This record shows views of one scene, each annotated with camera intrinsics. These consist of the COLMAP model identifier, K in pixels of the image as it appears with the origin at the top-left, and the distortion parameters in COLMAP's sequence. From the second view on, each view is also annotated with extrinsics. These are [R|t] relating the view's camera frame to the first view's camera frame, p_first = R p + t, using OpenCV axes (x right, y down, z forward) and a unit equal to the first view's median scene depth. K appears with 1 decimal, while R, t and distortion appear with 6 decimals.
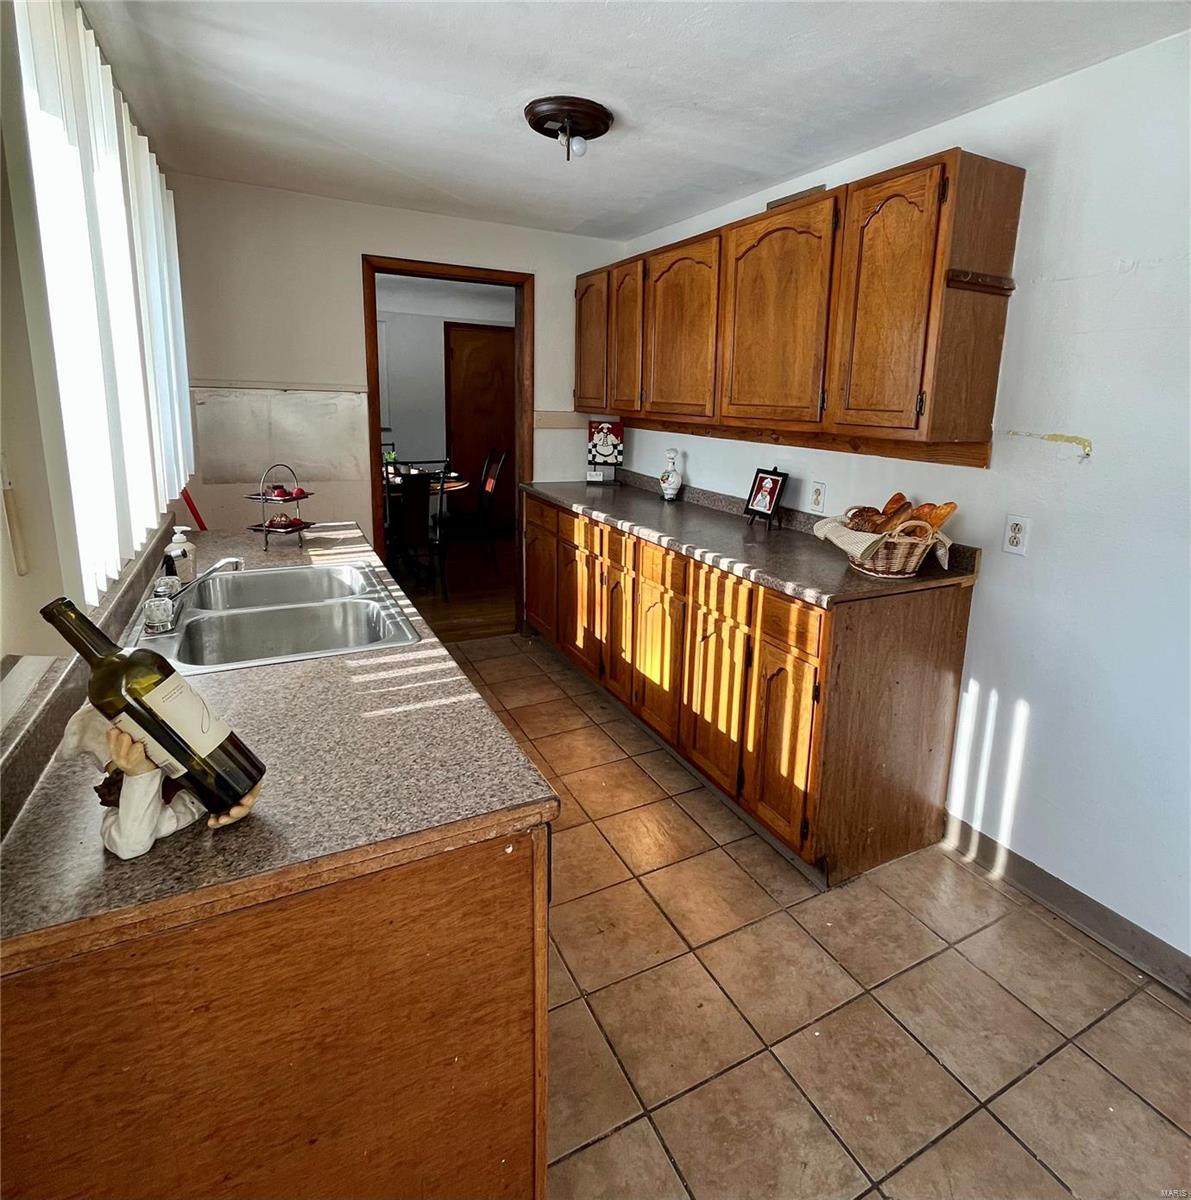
lens RADIAL K [[765.7, 0, 597.6], [0, 765.7, 602.8], [0, 0, 1]] dist [-0.005050, 0.000419]
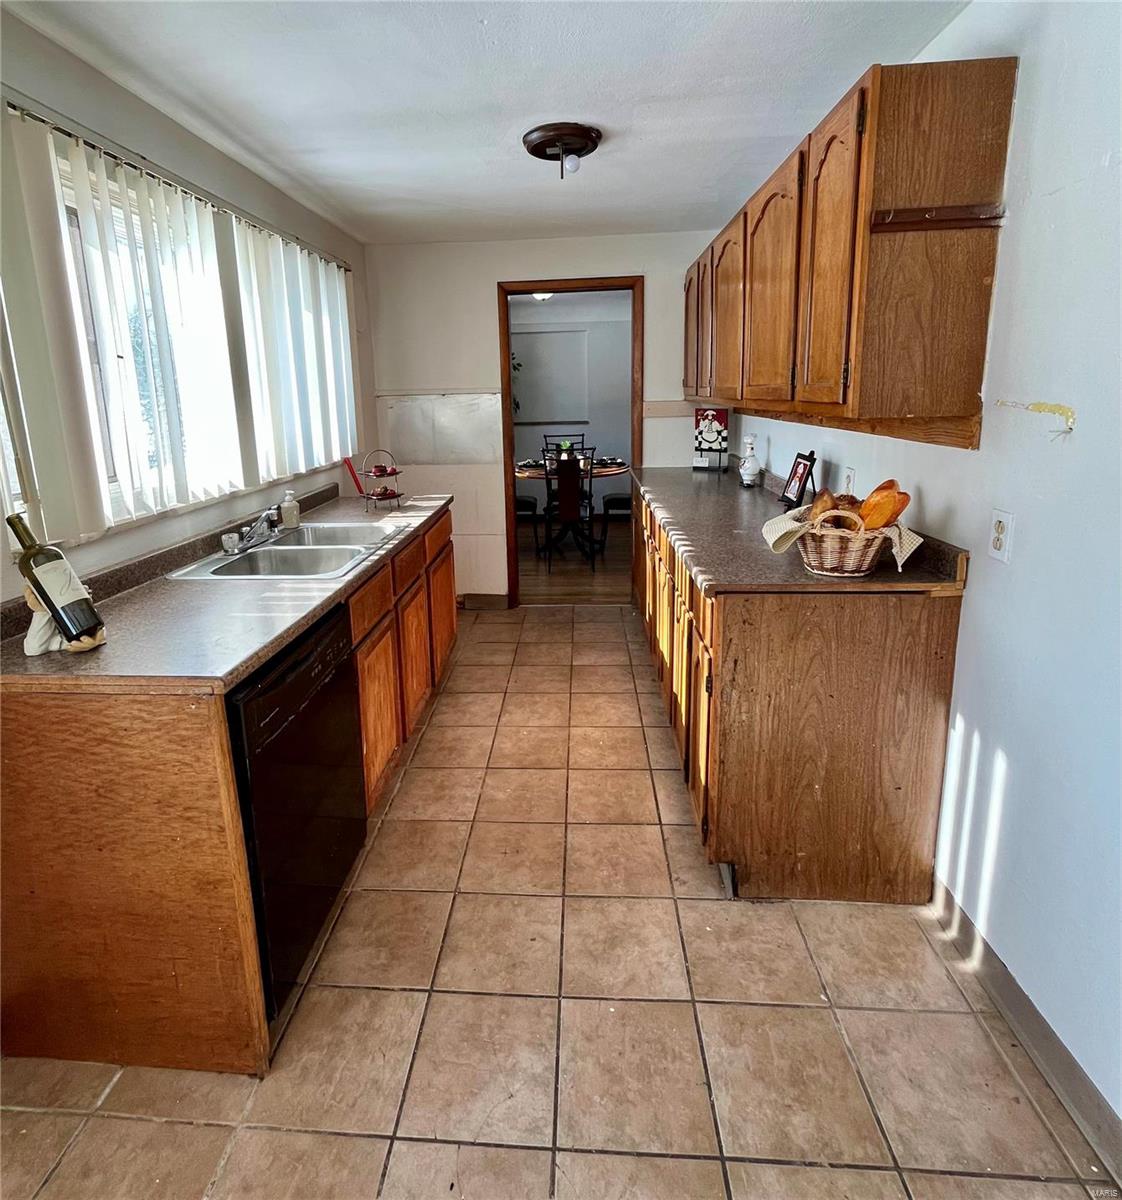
lens RADIAL K [[722.8, 0, 557.9], [0, 722.8, 594.0], [0, 0, 1]] dist [-0.001829, -0.001393]
pose [[0.796513, 0.111815, -0.594192, 0.621207], [-0.106923, 0.993311, 0.043591, -0.013846], [0.595092, 0.028812, 0.803141, 0.146613]]
